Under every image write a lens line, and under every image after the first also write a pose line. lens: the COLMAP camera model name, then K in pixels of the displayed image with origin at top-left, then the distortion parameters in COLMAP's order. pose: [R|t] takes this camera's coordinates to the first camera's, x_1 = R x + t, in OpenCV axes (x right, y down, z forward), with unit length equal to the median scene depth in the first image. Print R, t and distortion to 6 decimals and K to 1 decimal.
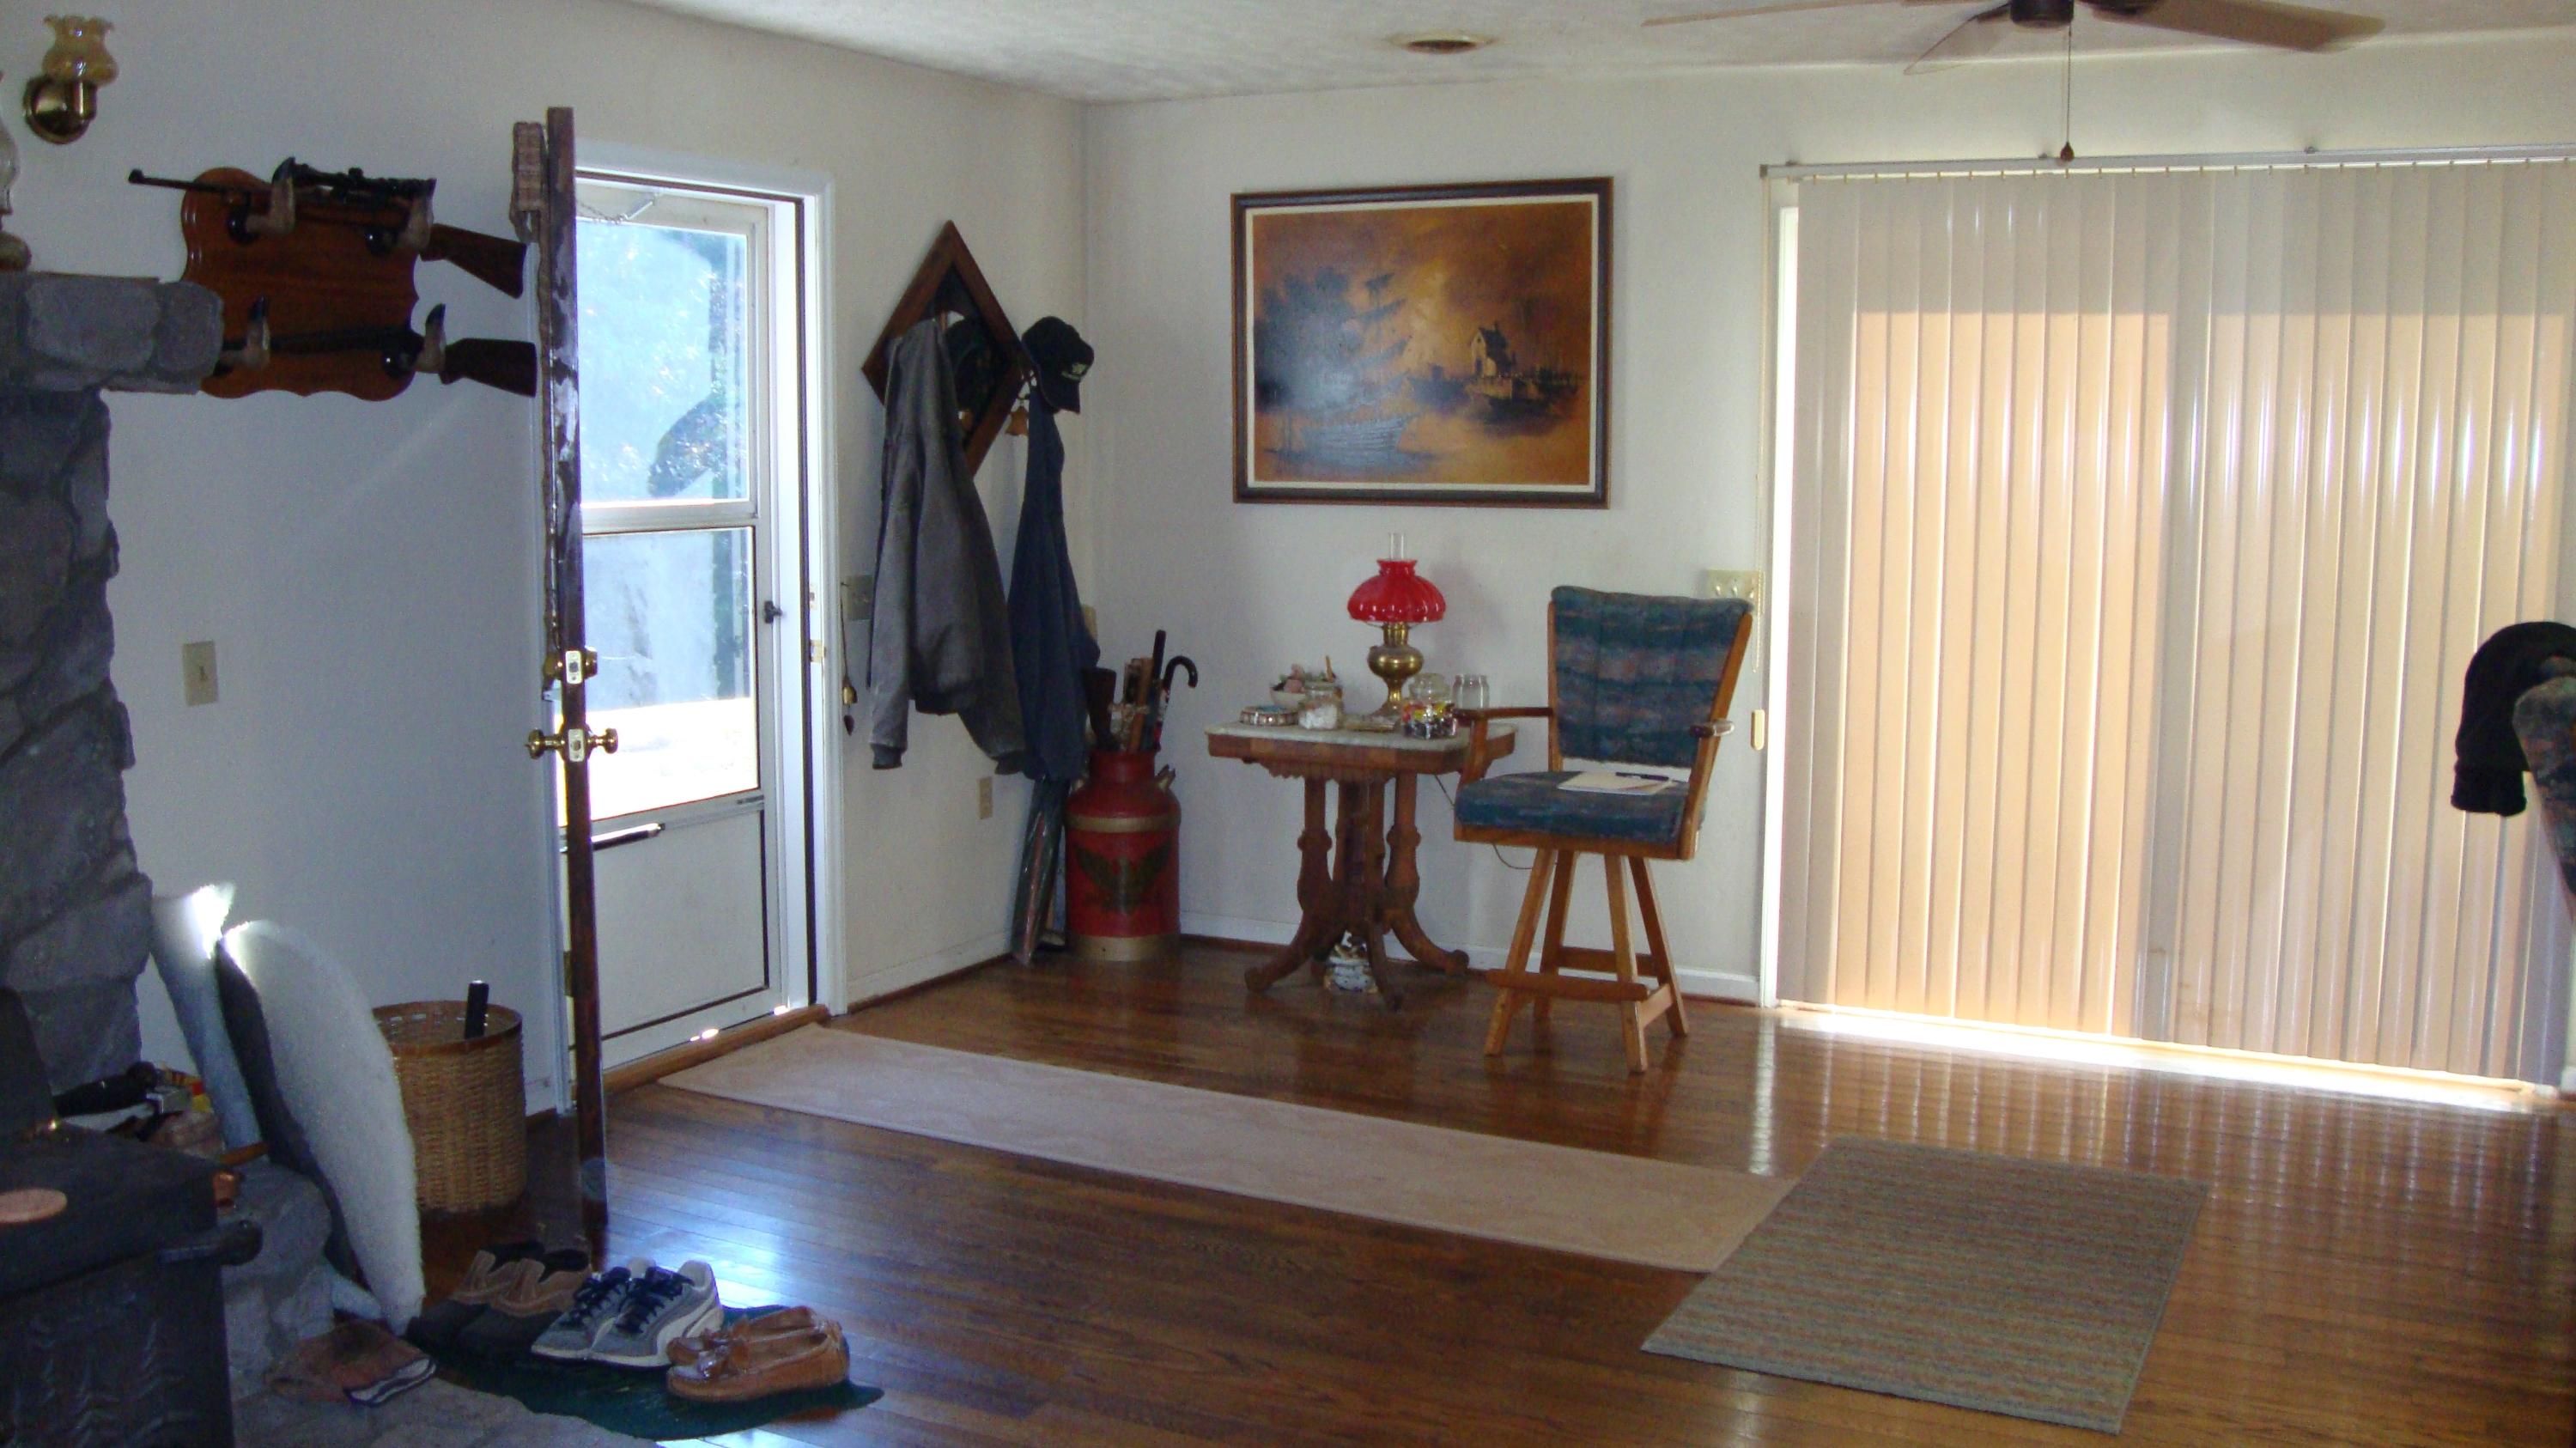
lens RADIAL K [[2282.8, 0, 1290.4], [0, 2282.8, 704.2], [0, 0, 1]] dist [-0.214859, 0.207916]
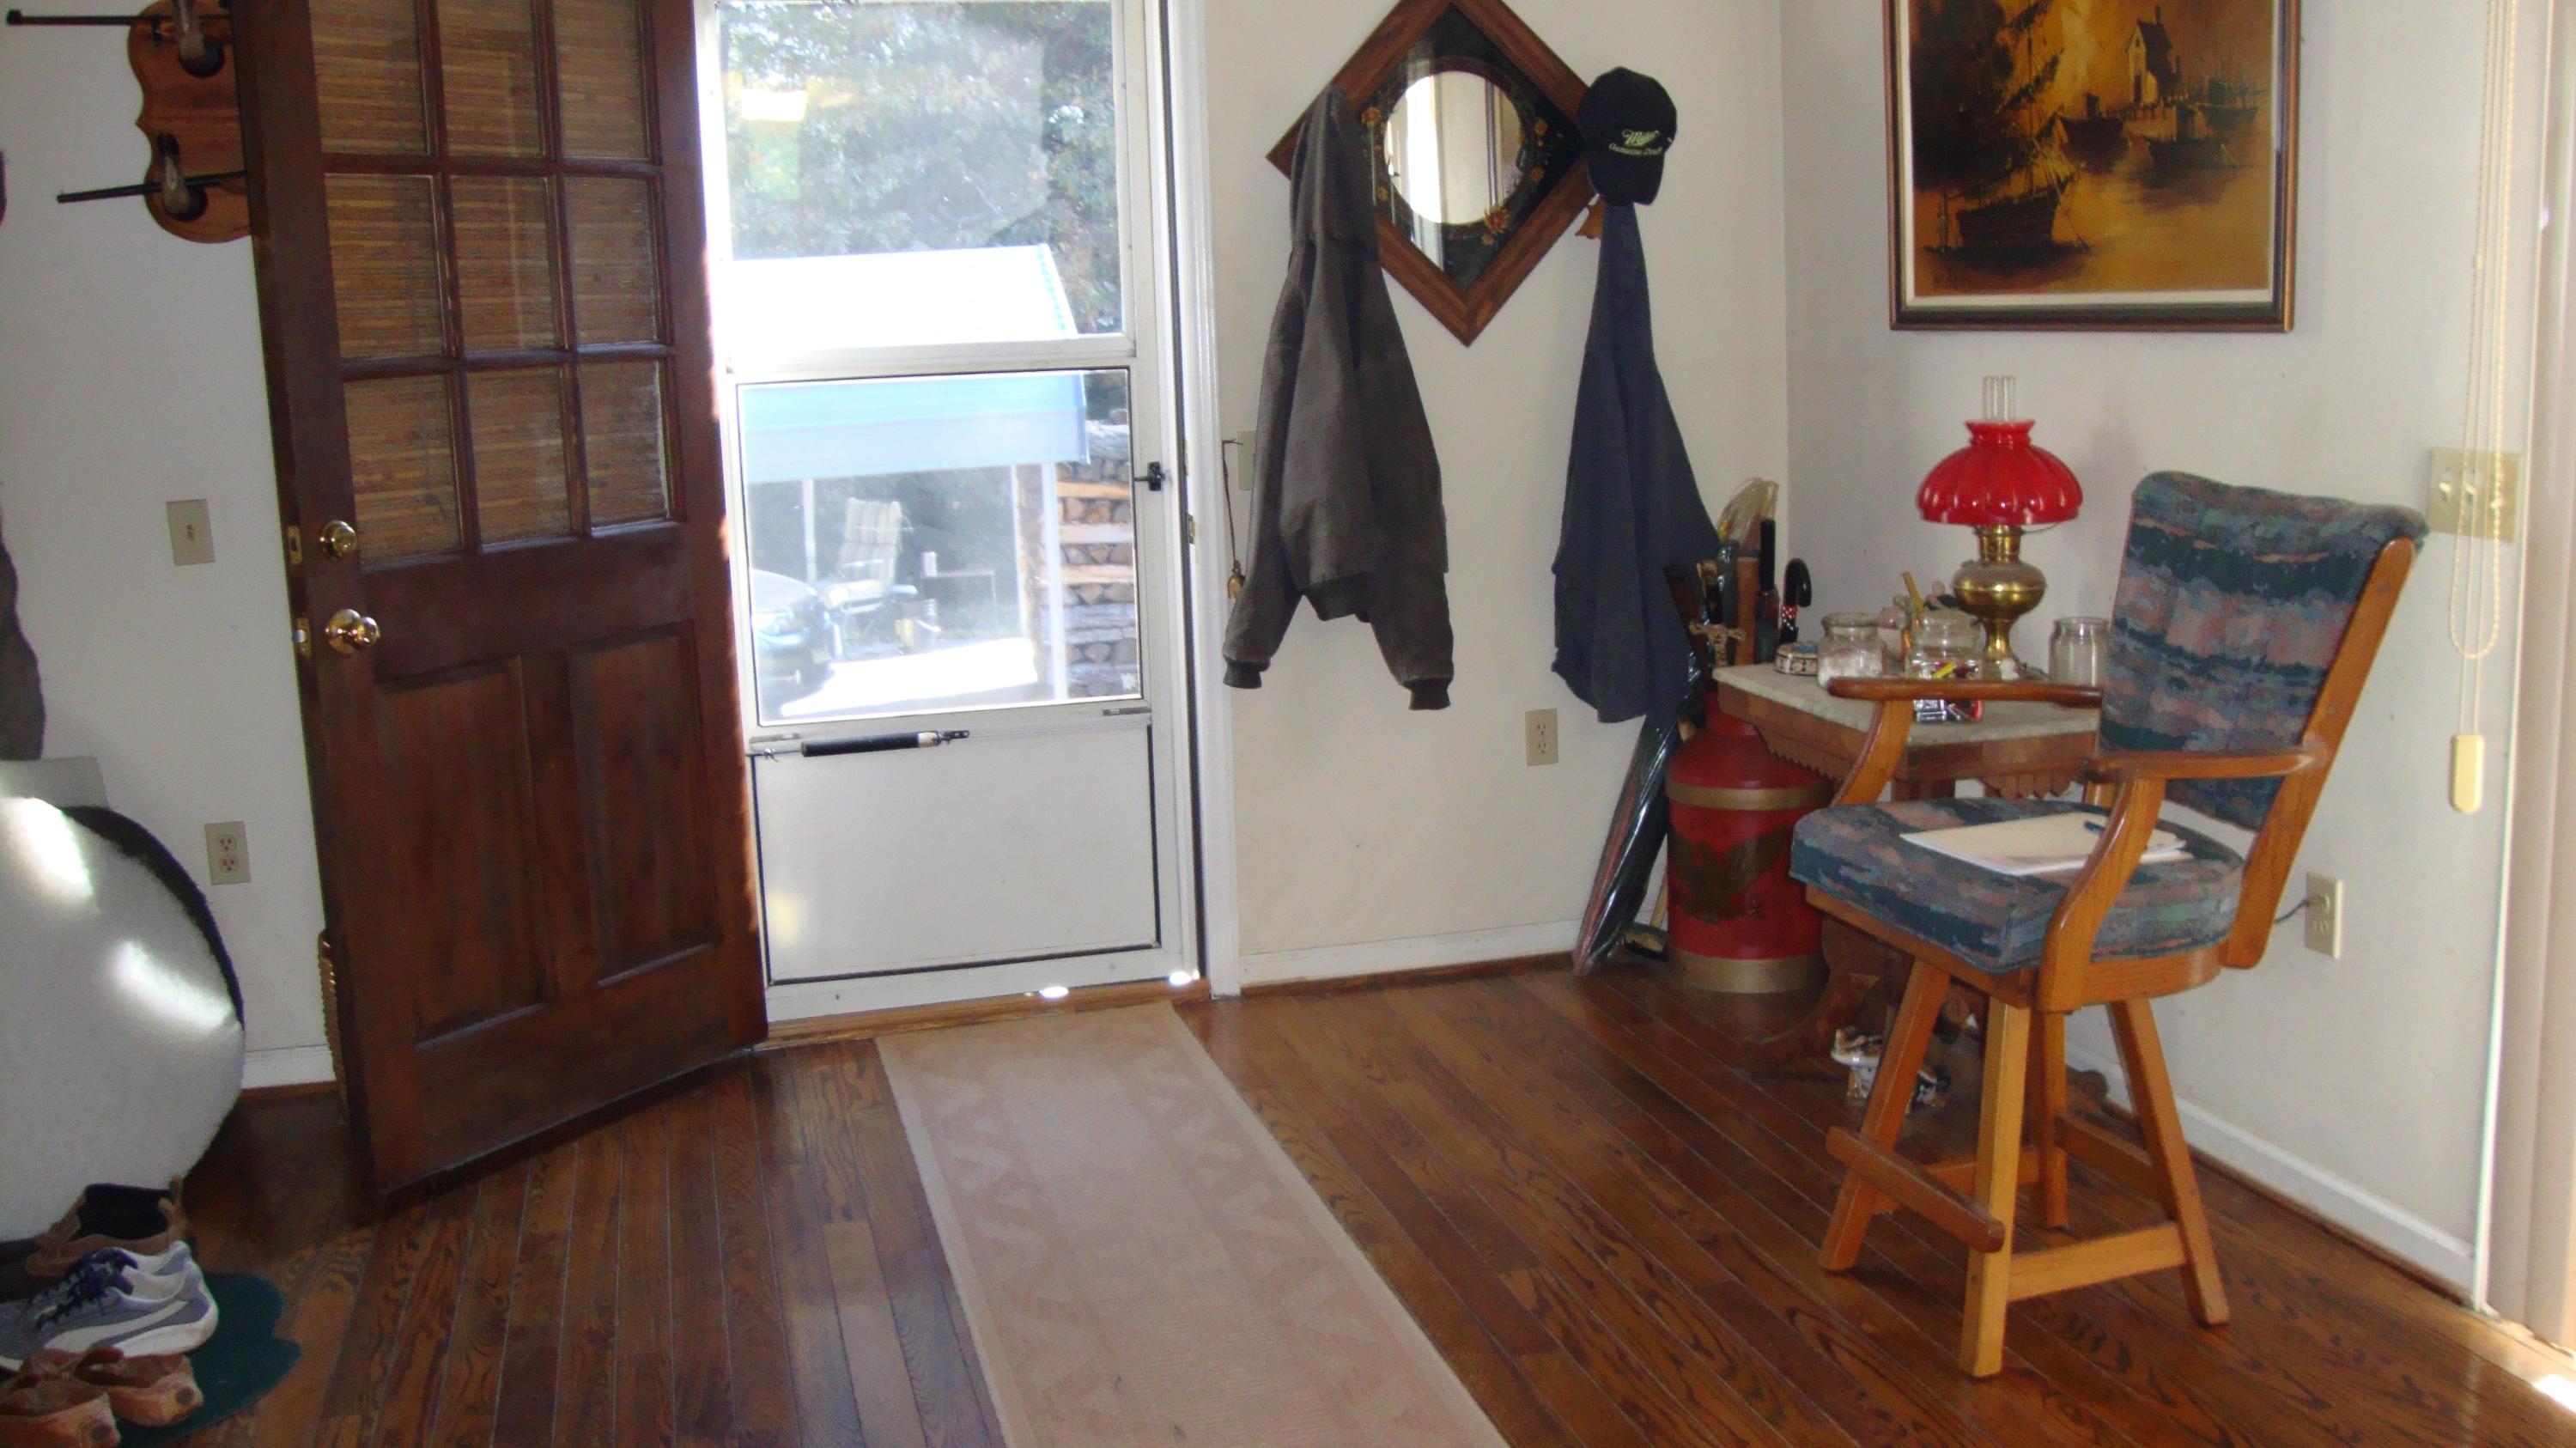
lens RADIAL K [[2282.8, 0, 1290.4], [0, 2282.8, 704.2], [0, 0, 1]] dist [-0.214859, 0.207916]
pose [[0.685189, 0.096915, -0.721889, 0.368887], [-0.049689, 0.995019, 0.086421, -0.031743], [0.726669, -0.023345, 0.686591, 0.473795]]
